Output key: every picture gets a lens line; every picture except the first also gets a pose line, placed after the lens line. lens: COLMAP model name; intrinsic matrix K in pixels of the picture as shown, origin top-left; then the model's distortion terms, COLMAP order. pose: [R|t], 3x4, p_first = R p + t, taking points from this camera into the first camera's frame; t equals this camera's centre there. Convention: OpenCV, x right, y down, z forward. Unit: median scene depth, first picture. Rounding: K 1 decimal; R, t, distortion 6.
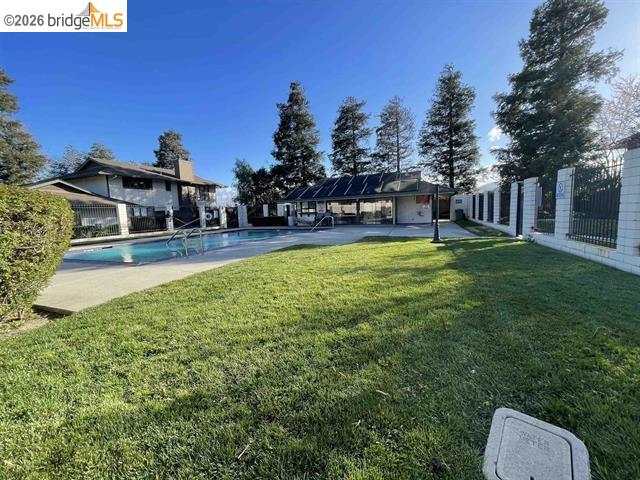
lens RADIAL K [[255.1, 0, 318.9], [0, 255.1, 240.0], [0, 0, 1]] dist [-0.000155, -0.000845]
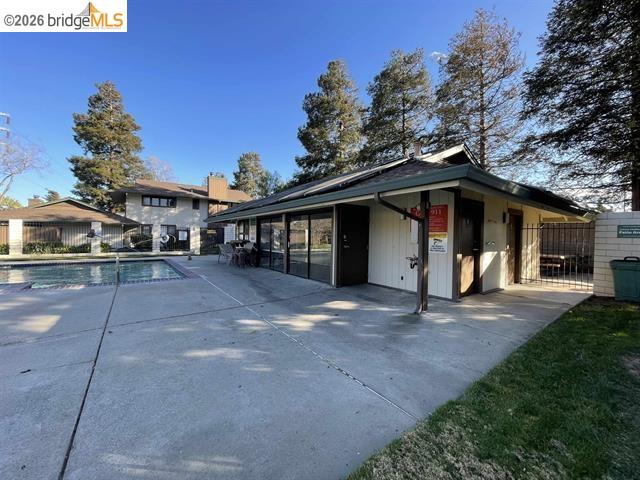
lens RADIAL K [[255.1, 0, 315.5], [0, 255.1, 241.4], [0, 0, 1]] dist [-0.000155, -0.000845]
pose [[0.835175, 0.064374, -0.546203, 0.322568], [-0.106478, 0.993262, -0.045747, -0.077095], [0.539578, 0.096365, 0.836403, 0.456587]]
